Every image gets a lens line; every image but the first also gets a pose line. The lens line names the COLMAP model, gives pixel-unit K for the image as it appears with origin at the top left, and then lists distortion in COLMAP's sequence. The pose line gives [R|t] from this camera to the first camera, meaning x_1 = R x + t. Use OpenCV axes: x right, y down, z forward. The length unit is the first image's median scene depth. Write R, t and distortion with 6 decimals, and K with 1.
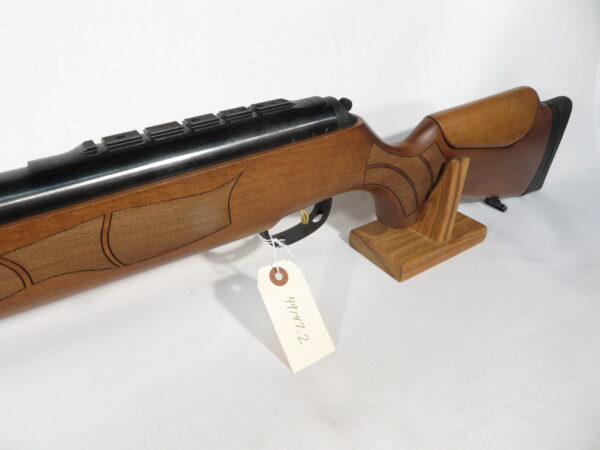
lens RADIAL K [[435.1, 0, 300.0], [0, 435.1, 225.0], [0, 0, 1]] dist [-0.000468, -0.000692]
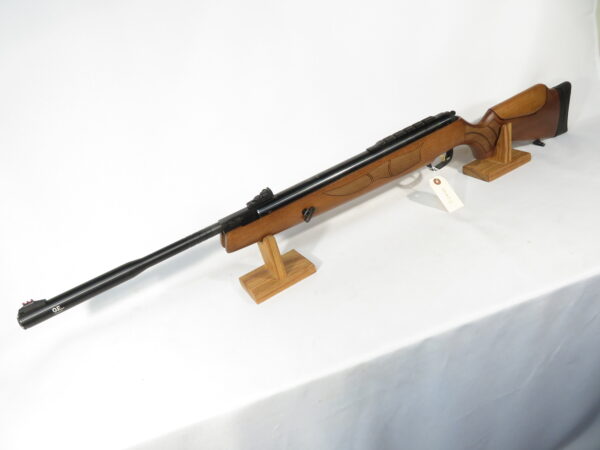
lens RADIAL K [[435.1, 0, 300.0], [0, 435.1, 225.0], [0, 0, 1]] dist [-0.000468, -0.000692]
pose [[0.959758, -0.153275, -0.235312, -0.239566], [0.147038, 0.988155, -0.043935, 0.334416], [0.239258, 0.007567, 0.970926, -1.584804]]
